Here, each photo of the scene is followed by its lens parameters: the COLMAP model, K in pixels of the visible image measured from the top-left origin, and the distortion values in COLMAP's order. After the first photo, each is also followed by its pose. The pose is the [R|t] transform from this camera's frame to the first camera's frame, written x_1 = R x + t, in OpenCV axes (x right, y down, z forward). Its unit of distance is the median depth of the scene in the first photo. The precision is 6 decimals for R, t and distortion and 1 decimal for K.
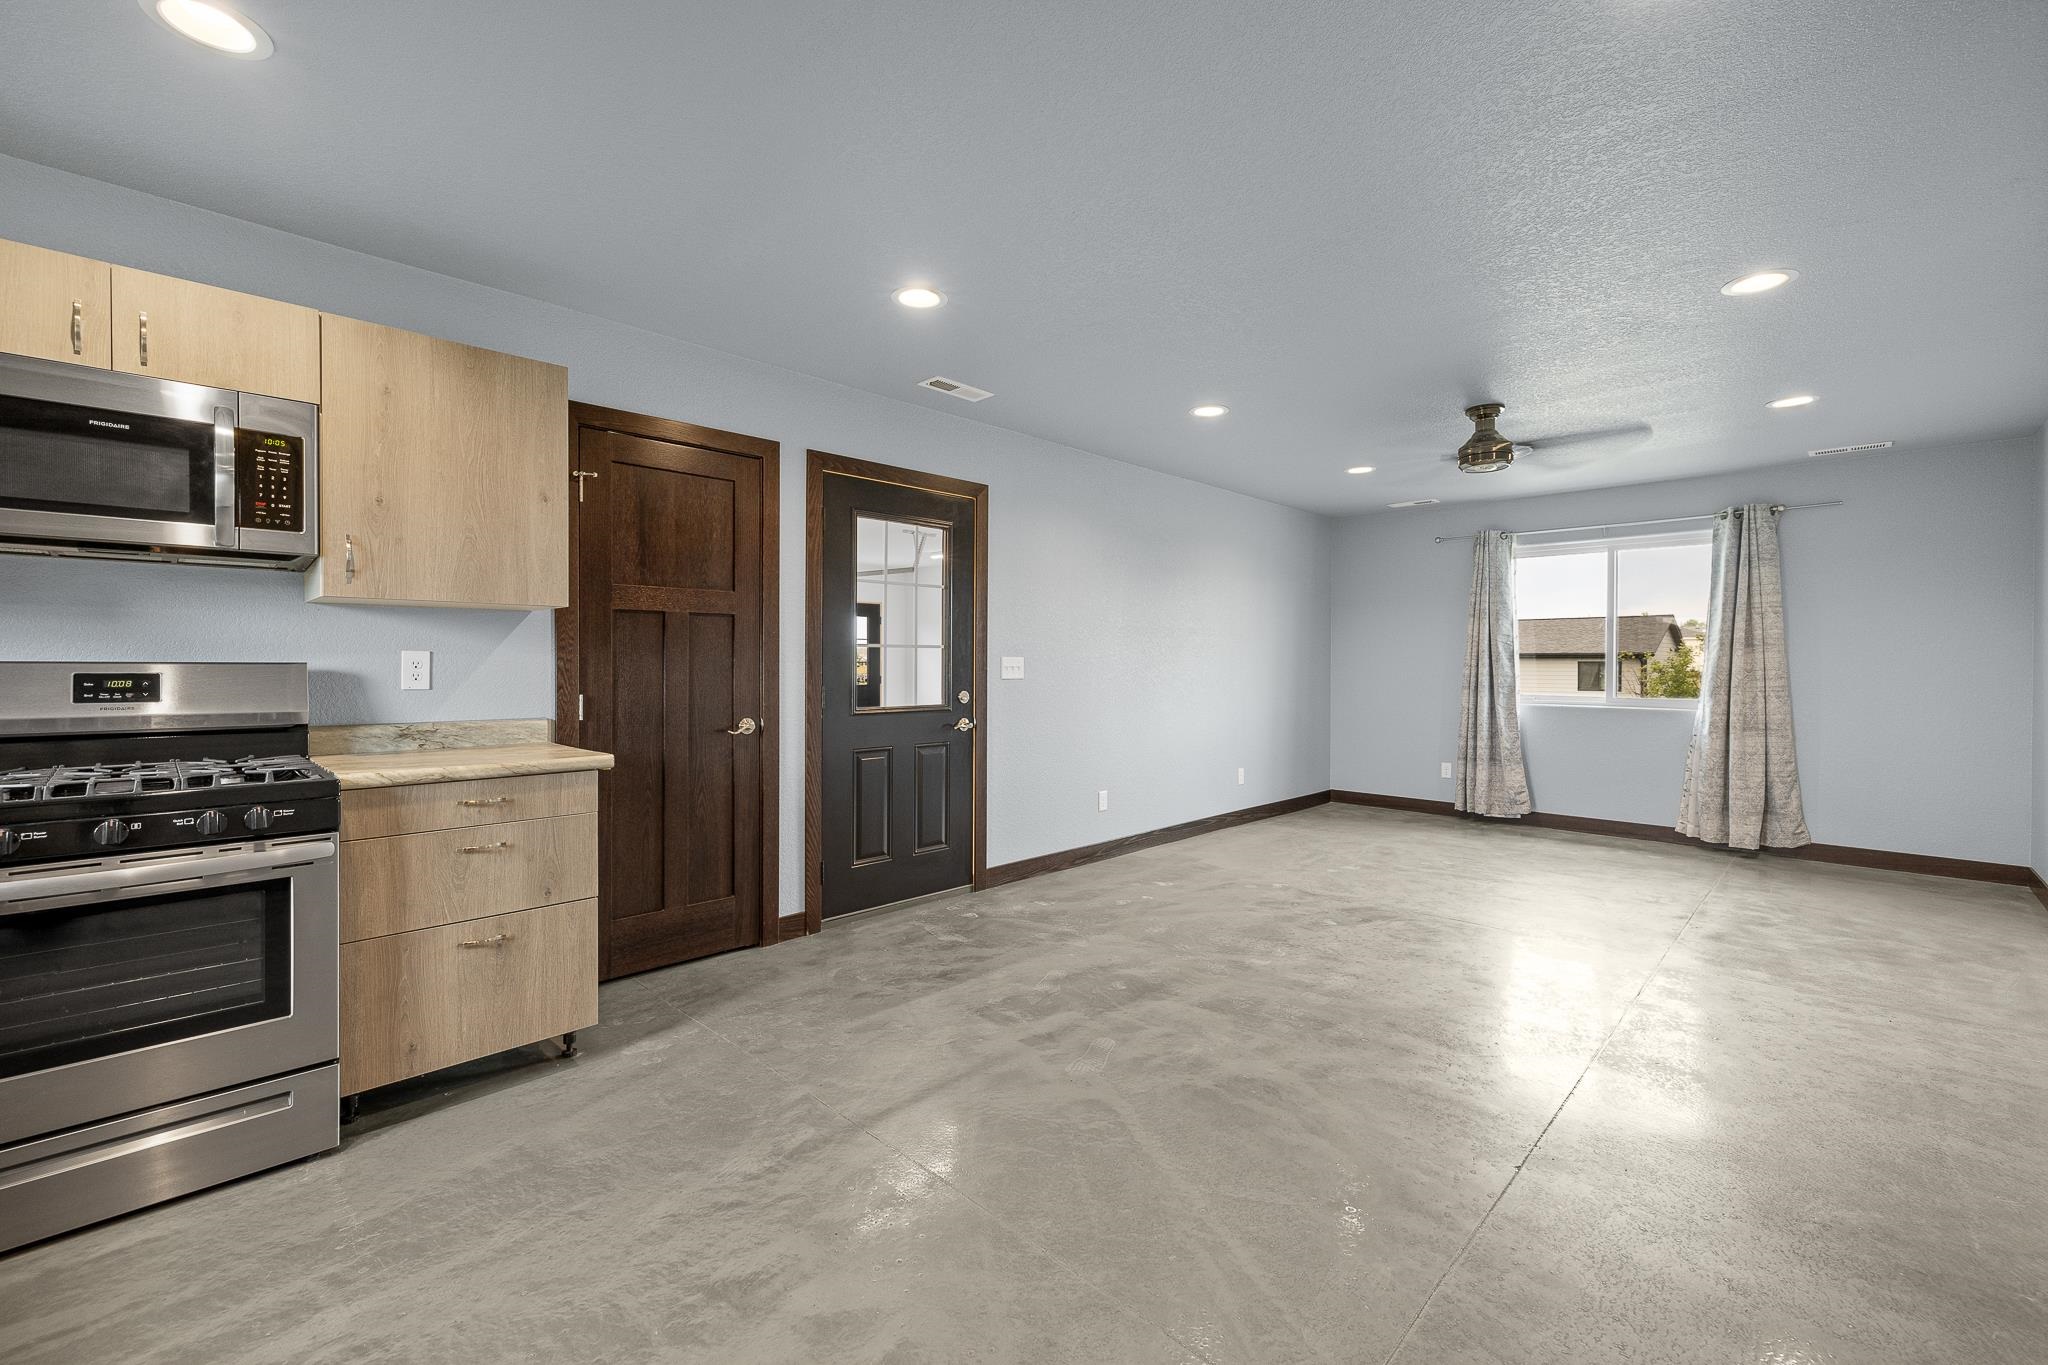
lens RADIAL K [[854.3, 0, 1030.8], [0, 854.3, 673.9], [0, 0, 1]] dist [-0.000504, 0.000015]
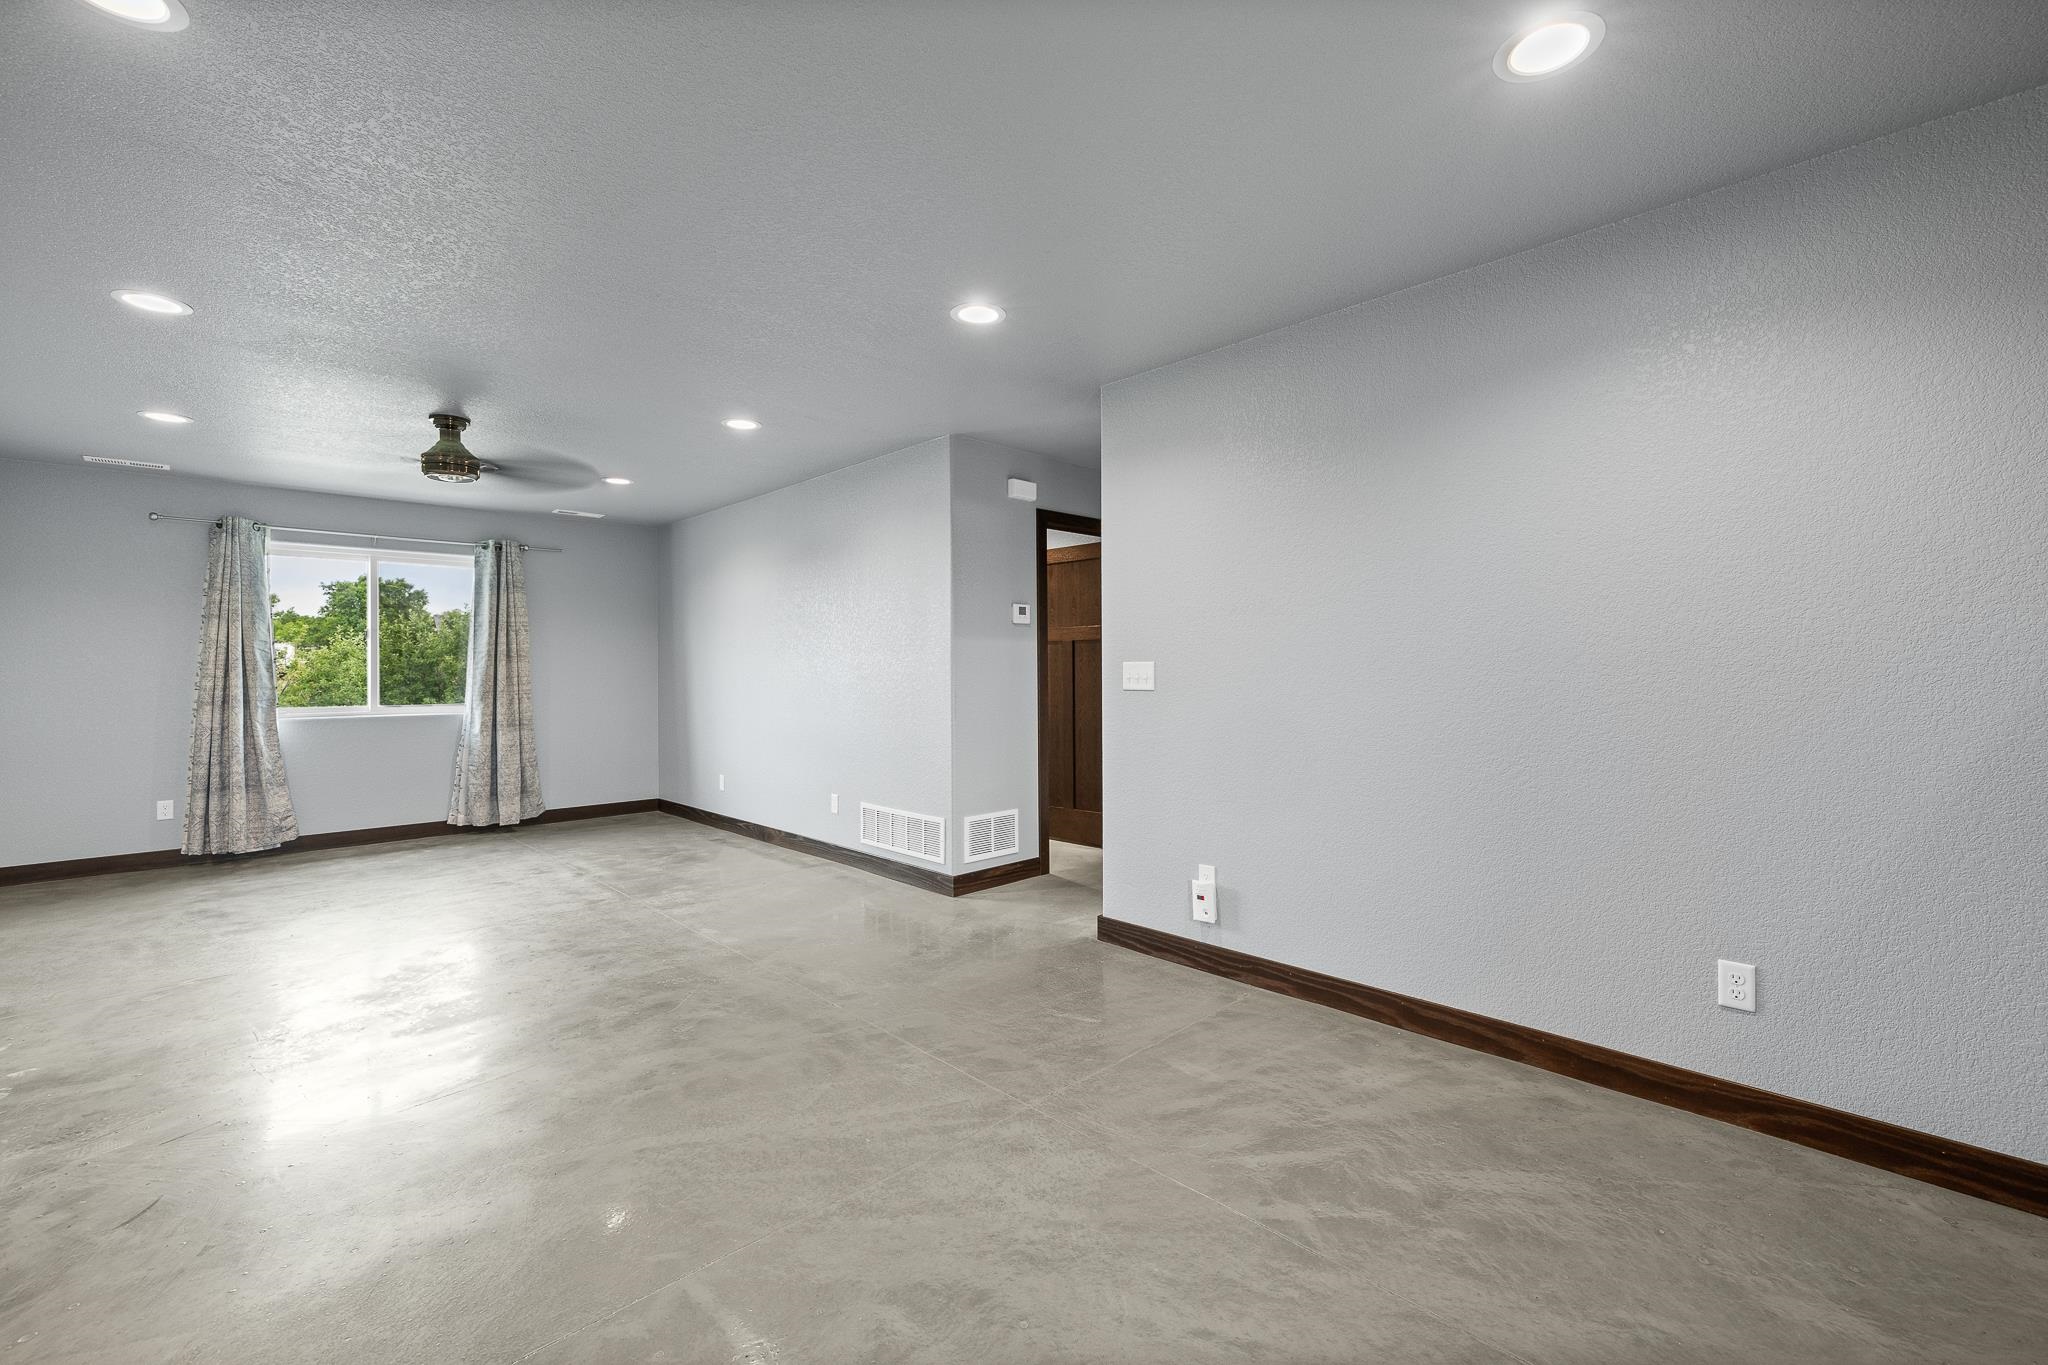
lens RADIAL K [[854.3, 0, 1026.4], [0, 854.3, 670.2], [0, 0, 1]] dist [-0.000504, 0.000015]
pose [[0.025112, -0.004386, 0.999675, -0.349898], [0.019618, 0.999800, 0.003893, -0.004456], [-0.999492, 0.019514, 0.025193, 0.230404]]
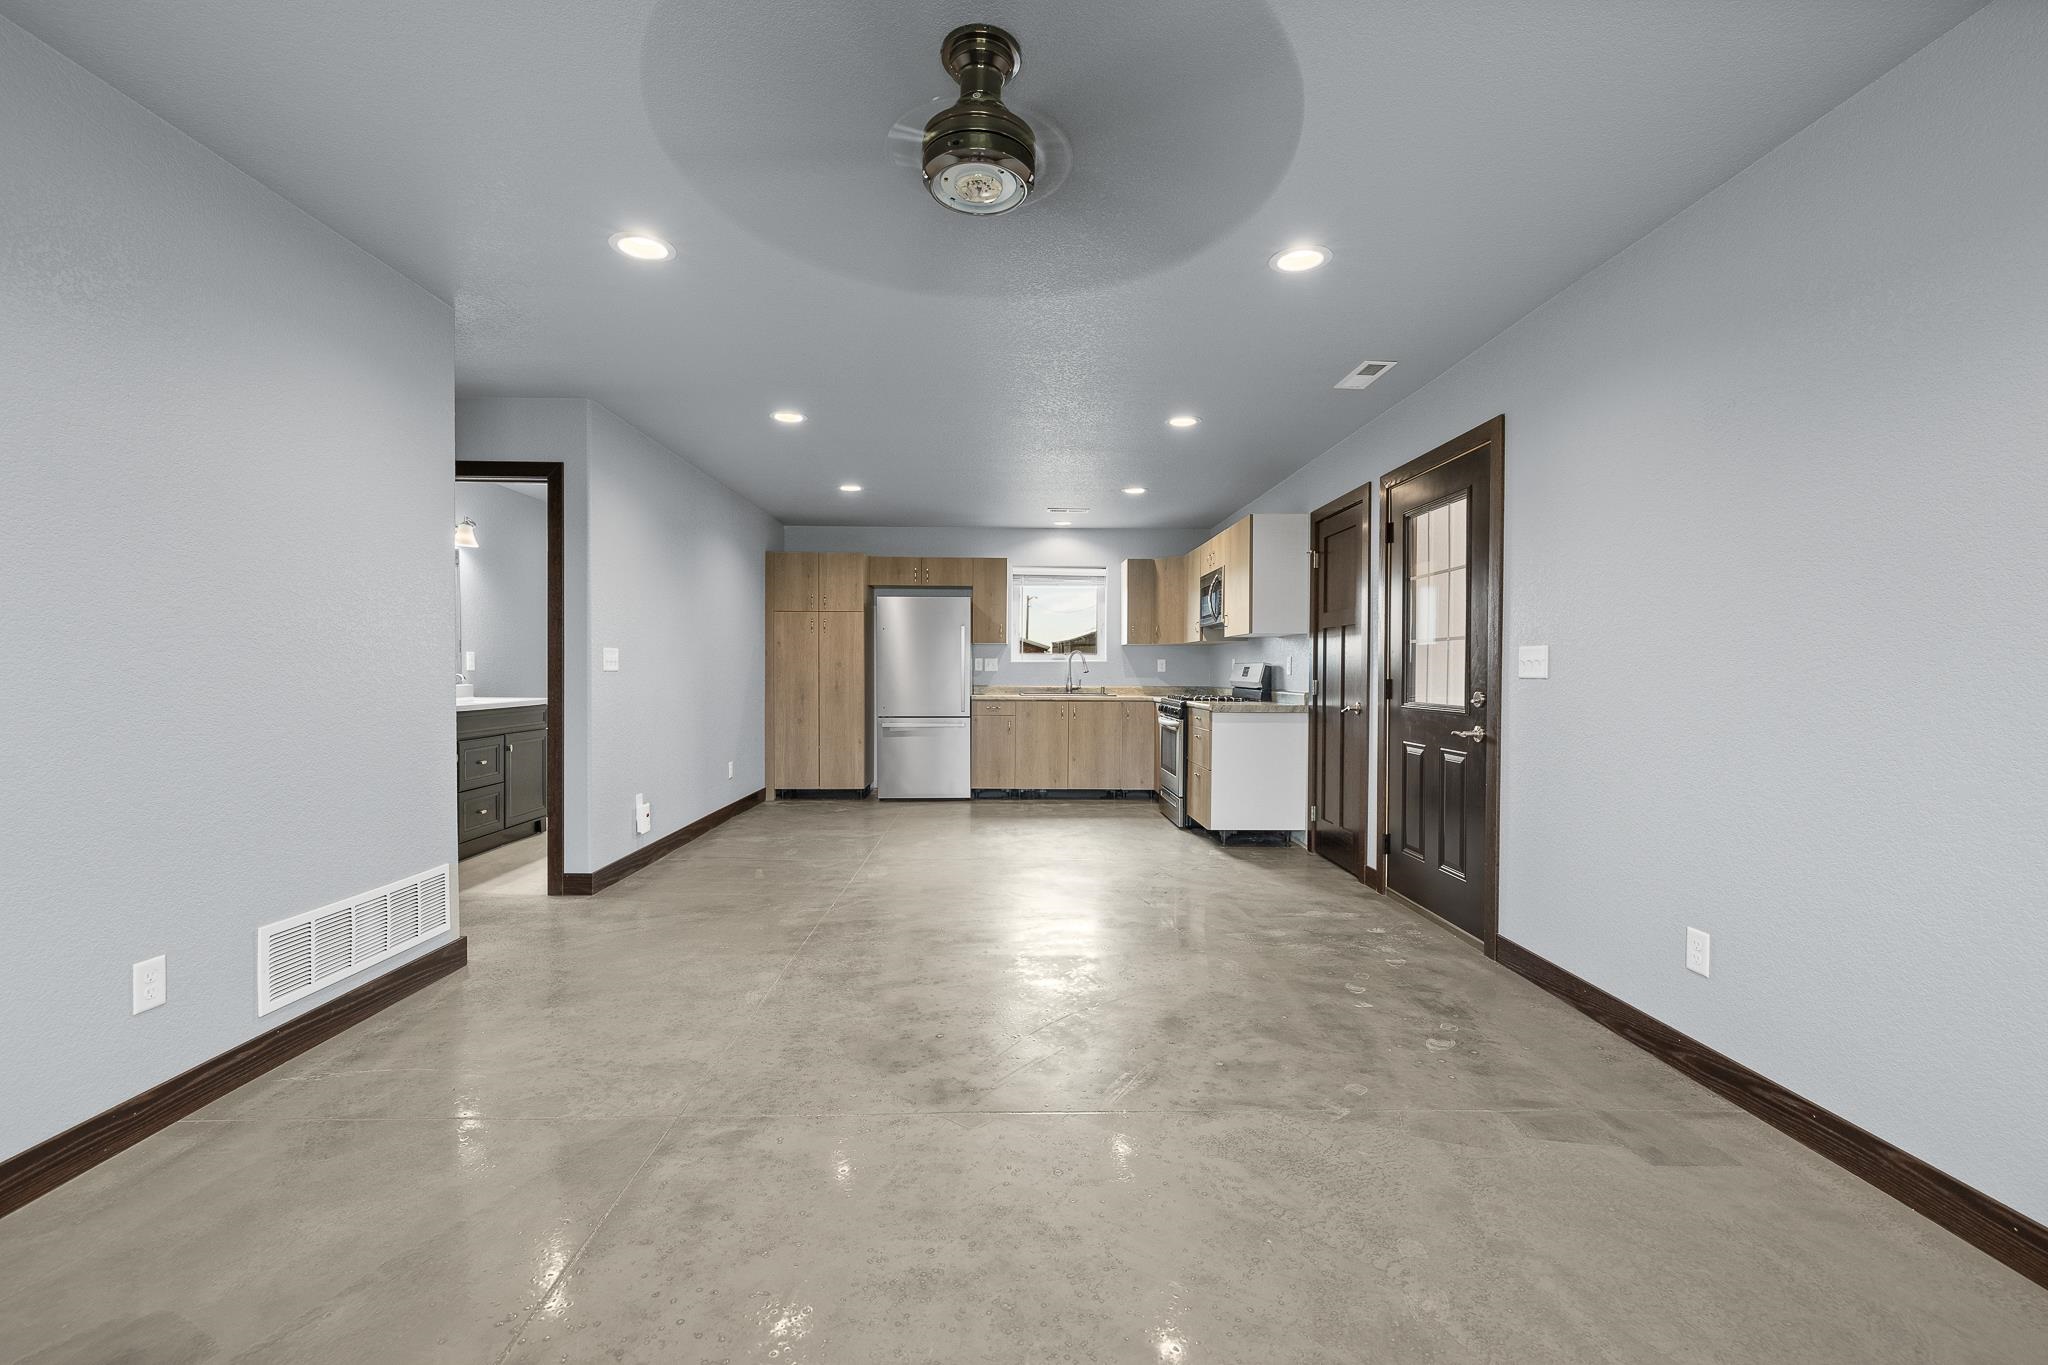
lens RADIAL K [[854.3, 0, 1019.1], [0, 854.3, 680.0], [0, 0, 1]] dist [-0.000504, 0.000015]
pose [[-0.697942, 0.000554, -0.716154, 0.641845], [-0.017875, 0.999675, 0.018194, 0.001914], [0.715931, 0.025500, -0.697705, 1.018558]]
